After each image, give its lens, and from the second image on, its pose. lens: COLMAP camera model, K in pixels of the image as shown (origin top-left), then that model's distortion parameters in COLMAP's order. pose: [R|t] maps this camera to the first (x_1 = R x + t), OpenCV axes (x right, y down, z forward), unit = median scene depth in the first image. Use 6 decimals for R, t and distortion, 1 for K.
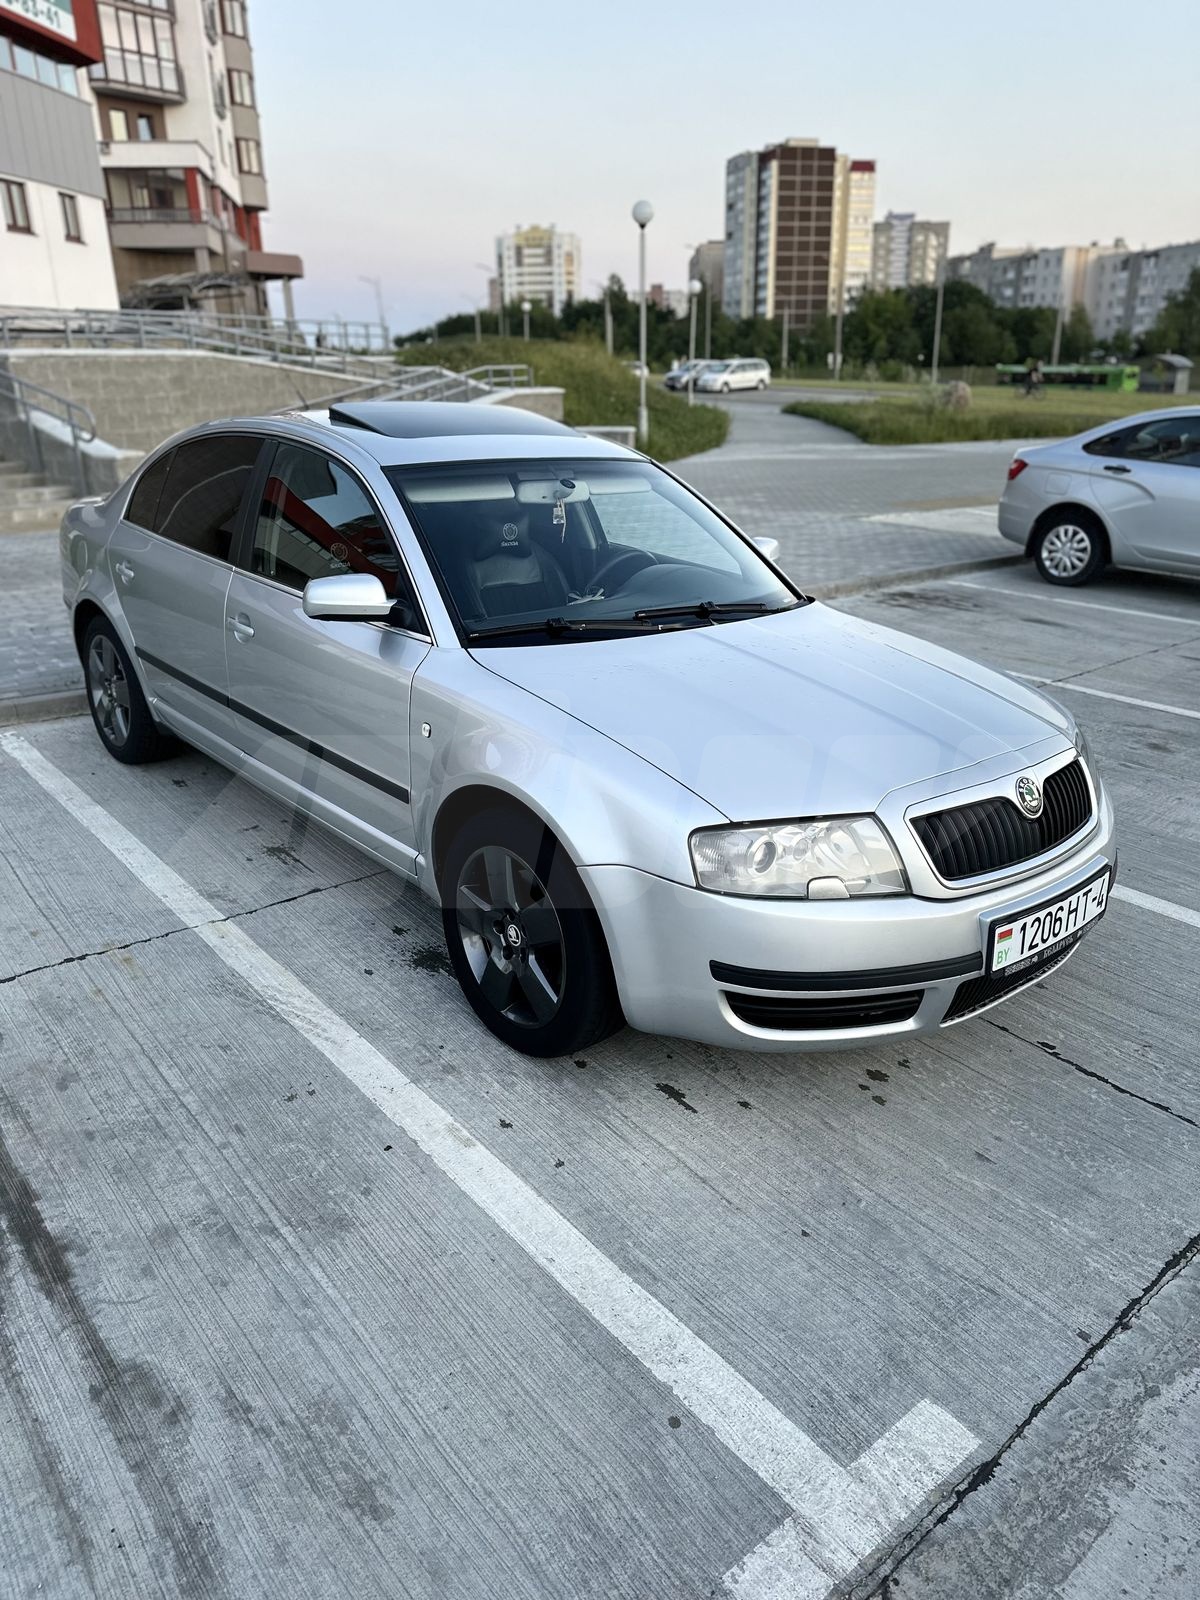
lens RADIAL K [[1120.4, 0, 596.6], [0, 1120.4, 802.1], [0, 0, 1]] dist [0.055566, -0.069096]
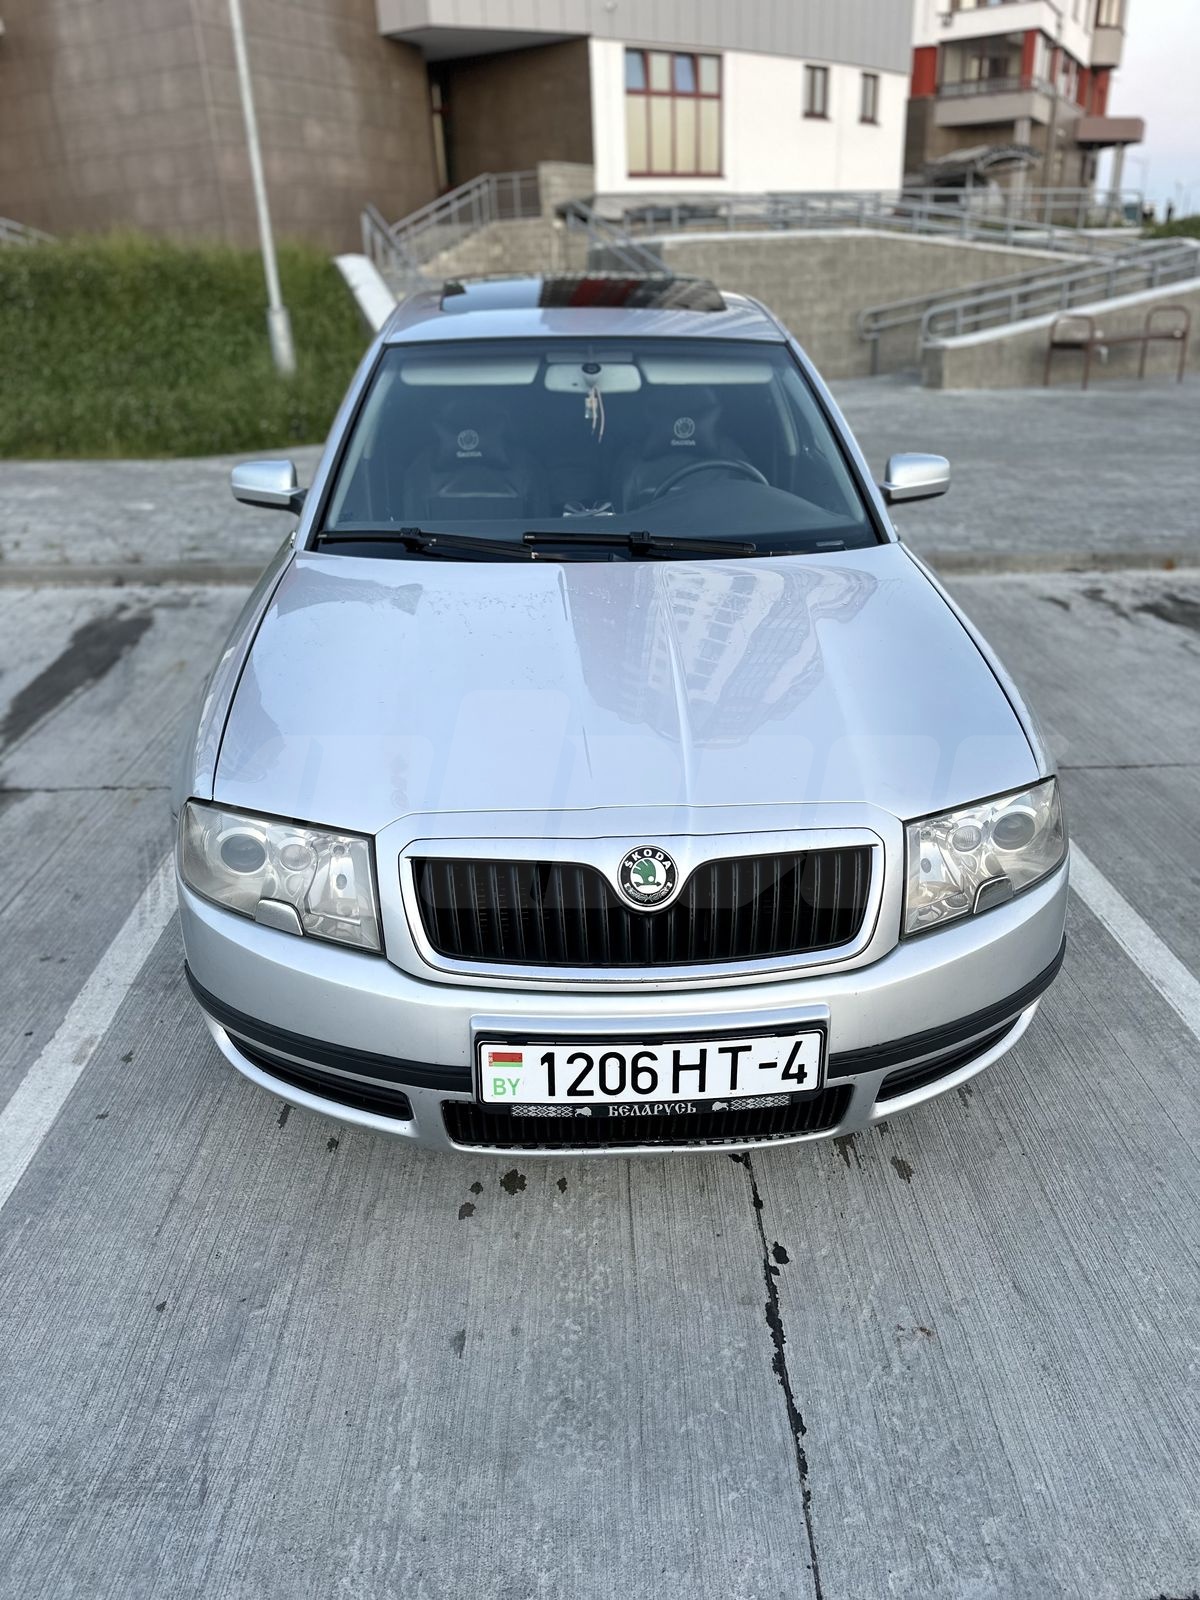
lens RADIAL K [[1137.7, 0, 600.0], [0, 1137.7, 800.0], [0, 0, 1]] dist [0.006113, -0.007676]
pose [[0.791159, 0.240853, -0.562190, 0.152993], [-0.194118, 0.970554, 0.142626, -0.028843], [0.579988, -0.003708, 0.814617, 0.096684]]
